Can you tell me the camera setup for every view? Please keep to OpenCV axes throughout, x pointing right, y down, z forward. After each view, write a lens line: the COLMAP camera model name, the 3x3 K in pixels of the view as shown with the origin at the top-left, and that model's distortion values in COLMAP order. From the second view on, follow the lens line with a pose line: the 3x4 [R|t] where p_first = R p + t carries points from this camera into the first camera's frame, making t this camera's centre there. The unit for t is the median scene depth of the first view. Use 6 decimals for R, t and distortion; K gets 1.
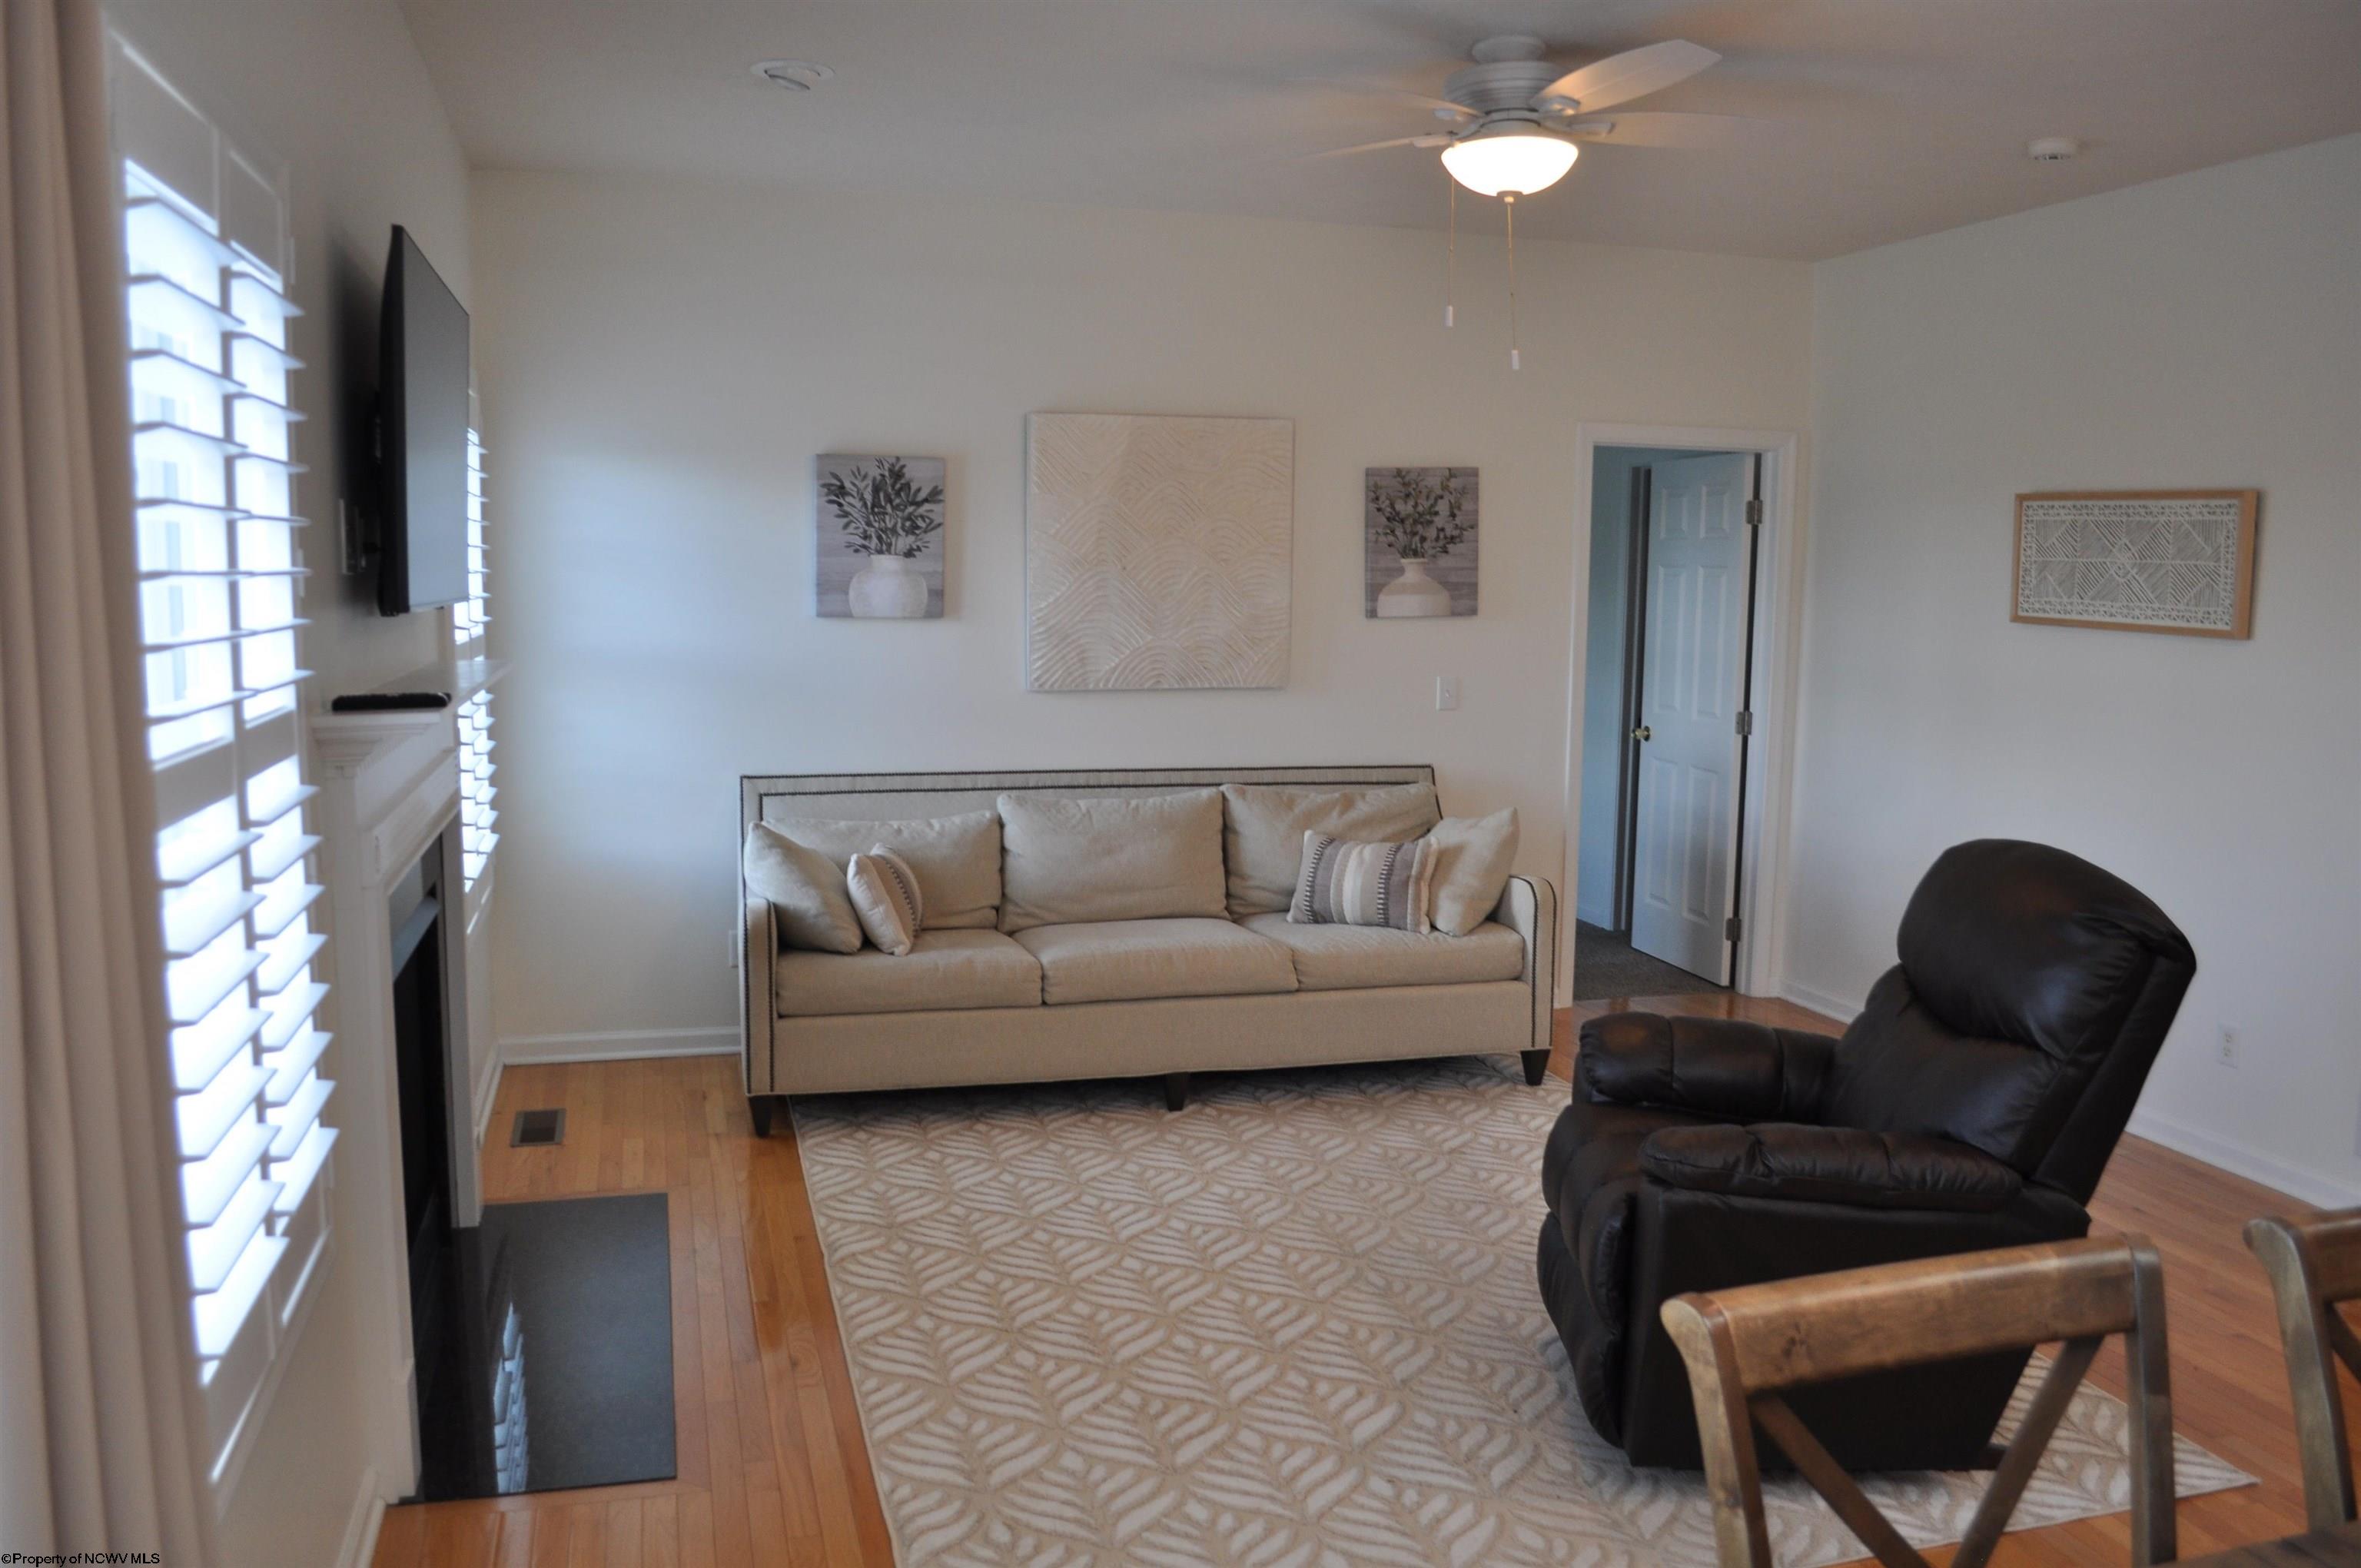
lens RADIAL K [[1886.3, 0, 1184.8], [0, 1886.3, 783.1], [0, 0, 1]] dist [-0.062660, 0.011331]
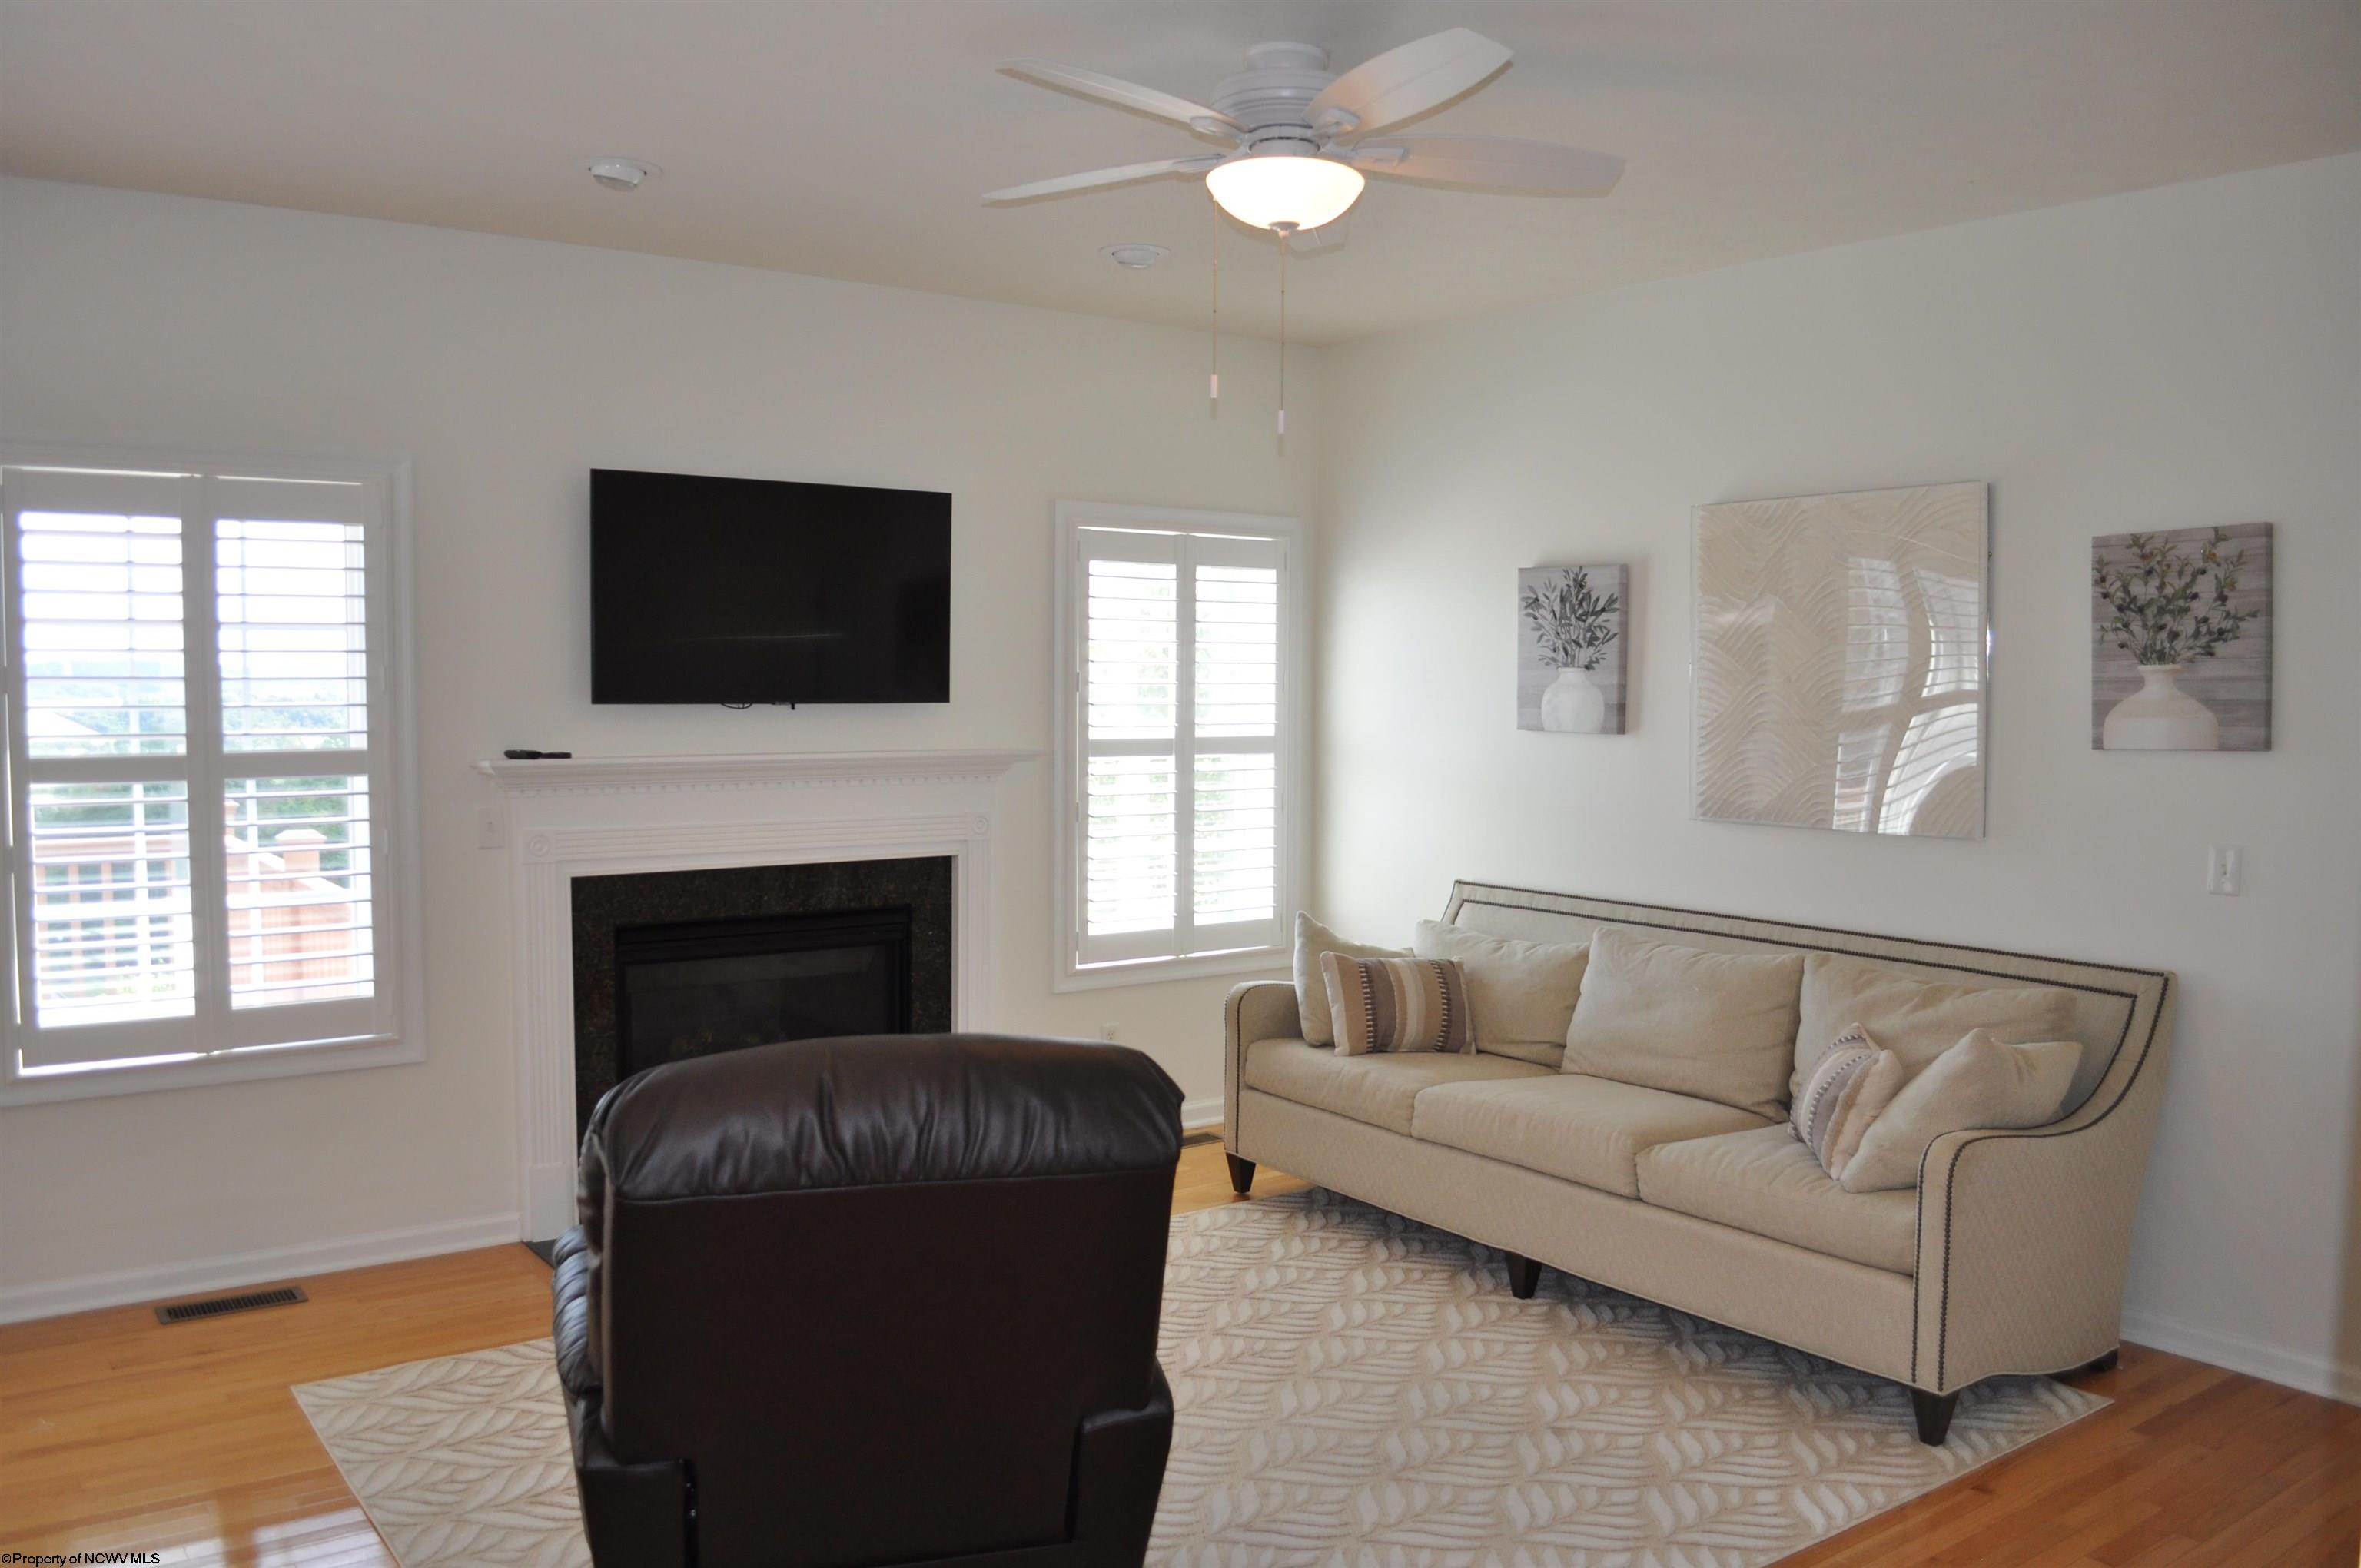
lens RADIAL K [[1886.3, 0, 1181.8], [0, 1886.3, 785.8], [0, 0, 1]] dist [-0.062660, 0.011331]
pose [[0.349315, 0.044972, -0.935926, 0.675253], [-0.109032, 0.994013, 0.007069, -0.045901], [0.930640, 0.099576, 0.352127, 0.479515]]
